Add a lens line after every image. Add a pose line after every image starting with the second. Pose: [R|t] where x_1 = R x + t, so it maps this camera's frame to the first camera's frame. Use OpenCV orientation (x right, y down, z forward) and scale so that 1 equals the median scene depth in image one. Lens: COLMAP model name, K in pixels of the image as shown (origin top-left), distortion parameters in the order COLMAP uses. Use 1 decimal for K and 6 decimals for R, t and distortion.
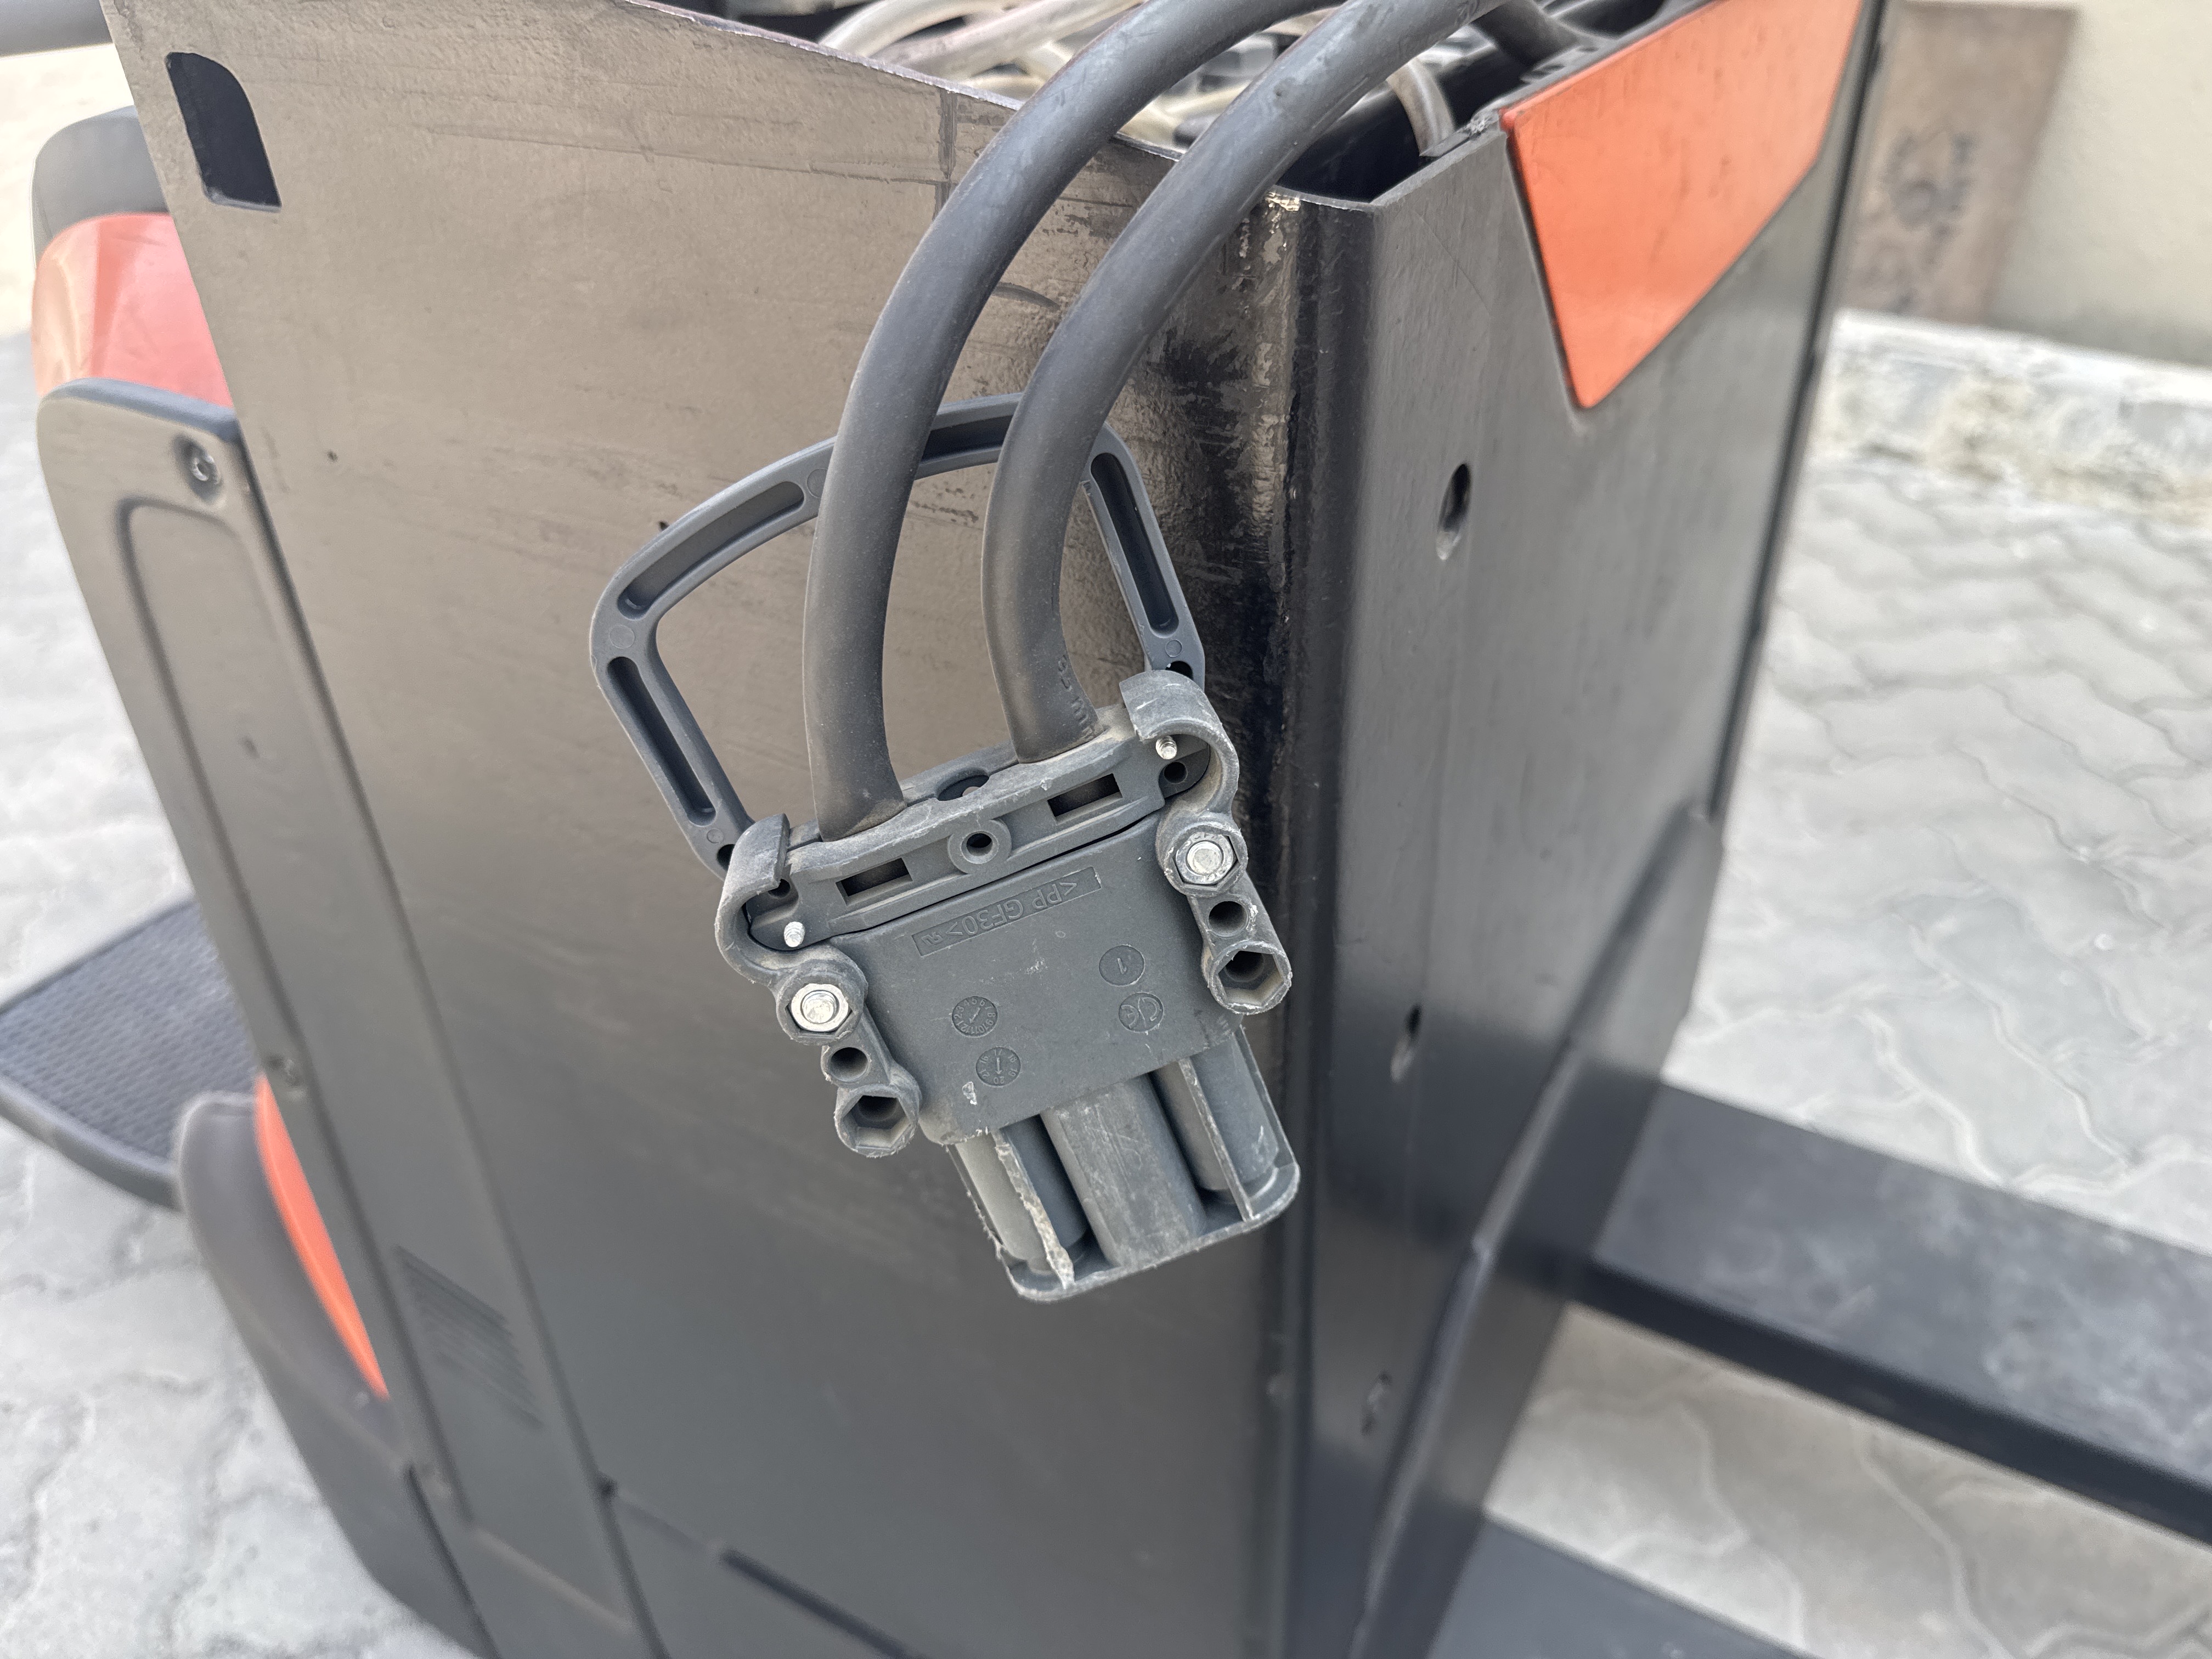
lens RADIAL K [[1642.5, 0, 1097.9], [0, 1642.5, 821.2], [0, 0, 1]] dist [-0.033753, 0.002531]
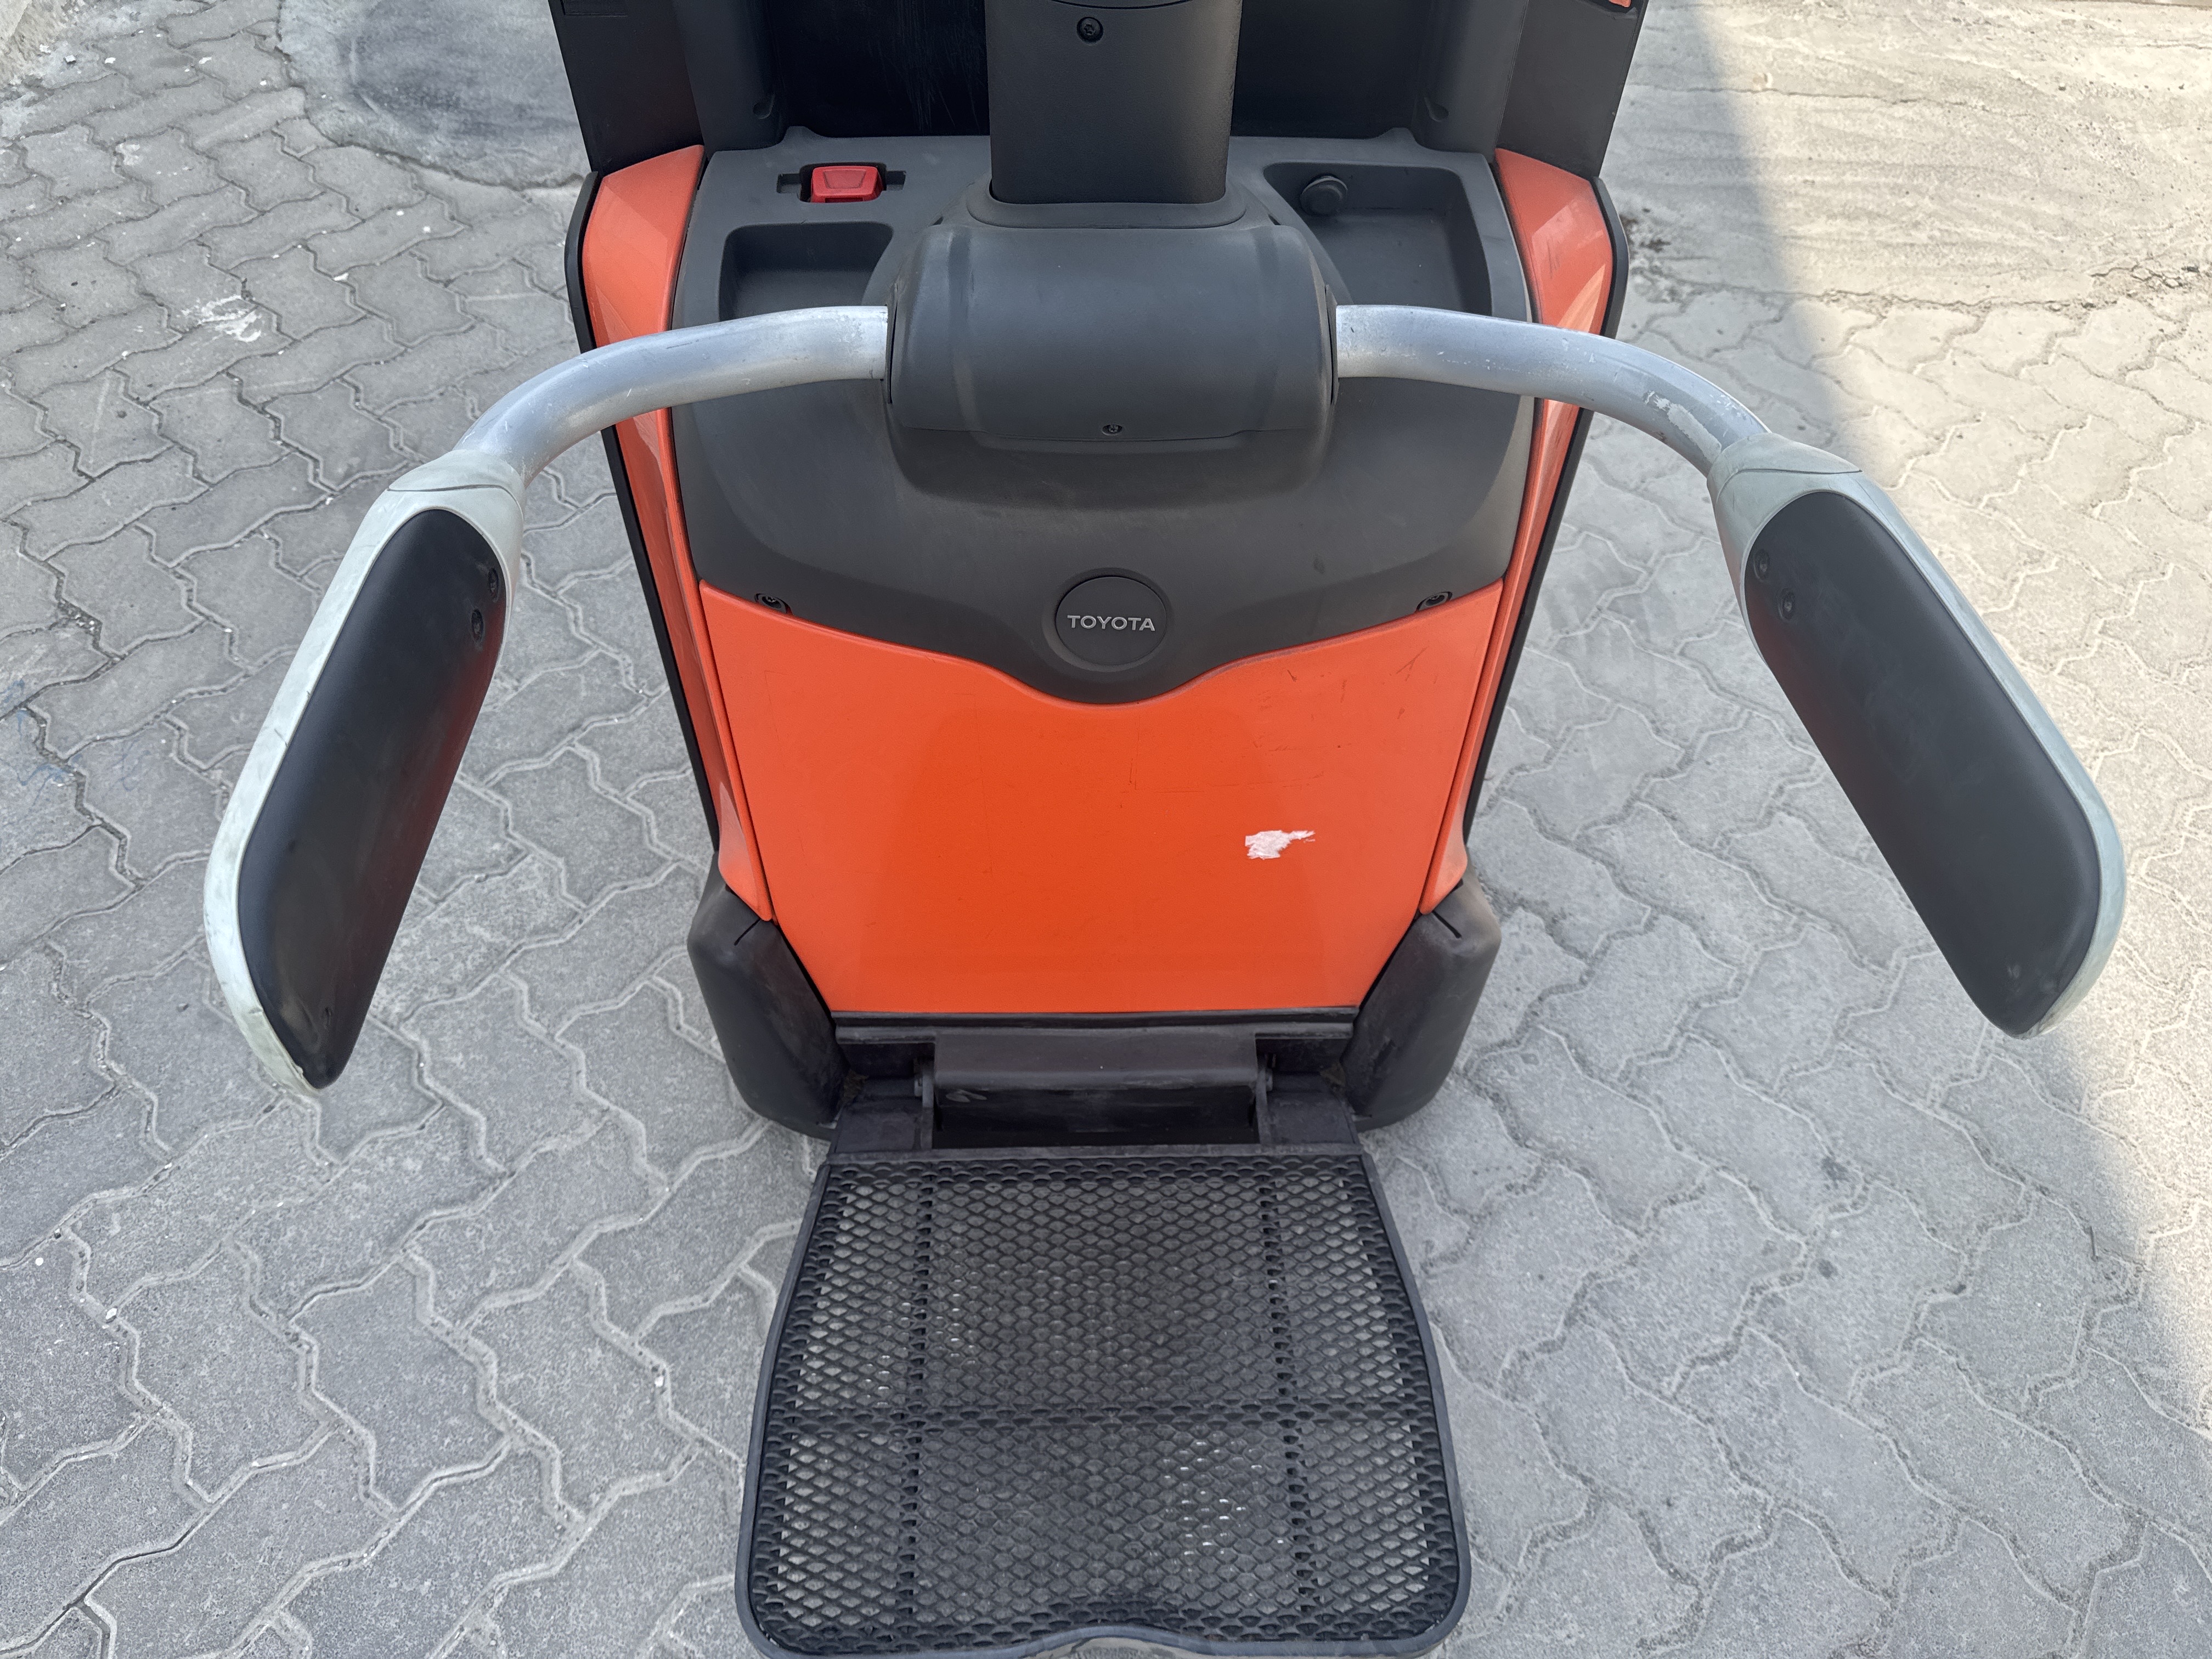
lens RADIAL K [[1576.4, 0, 1107.6], [0, 1576.4, 836.4], [0, 0, 1]] dist [0.000034, -0.006173]
pose [[-0.521755, -0.666049, 0.533057, -0.694558], [0.473428, 0.293737, 0.830412, -0.772643], [-0.709674, 0.685636, 0.162068, 0.600164]]
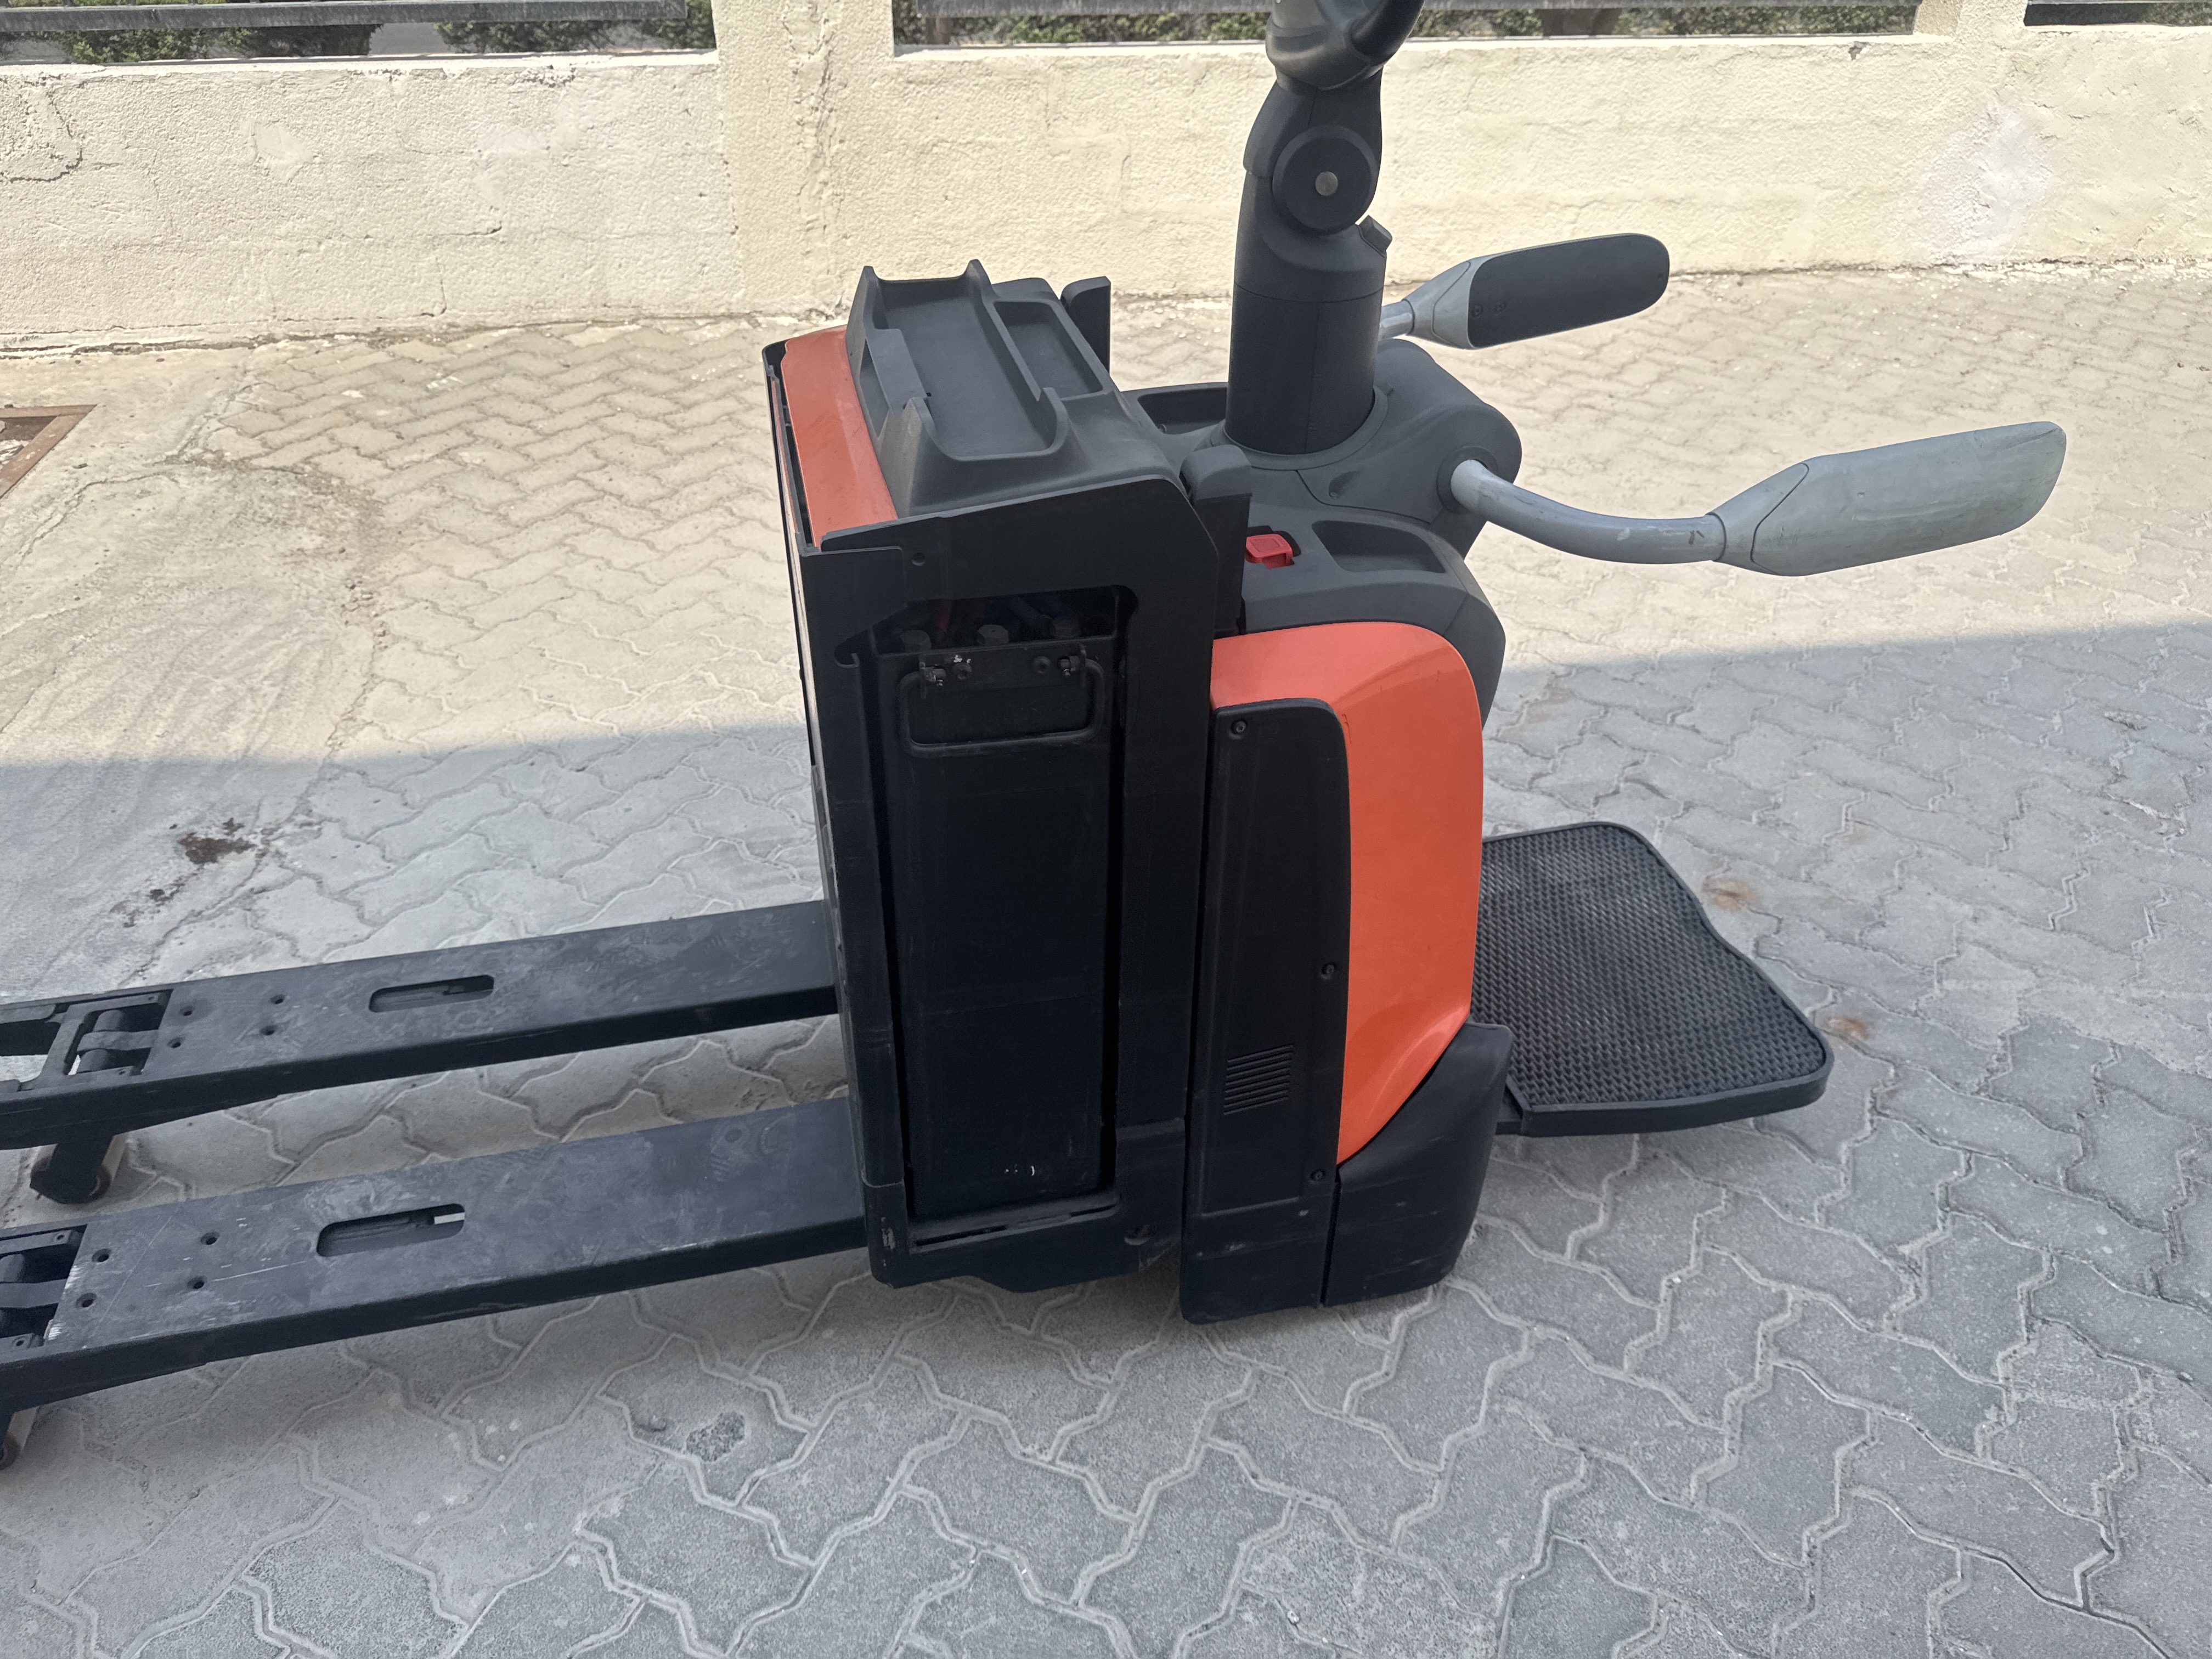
lens RADIAL K [[1564.7, 0, 1115.3], [0, 1564.7, 834.2], [0, 0, 1]] dist [-0.002942, -0.011178]
pose [[-0.729832, 0.411407, -0.545976, 0.649164], [-0.375331, 0.426369, 0.823004, -1.012052], [0.571377, 0.805576, -0.156764, 0.846873]]
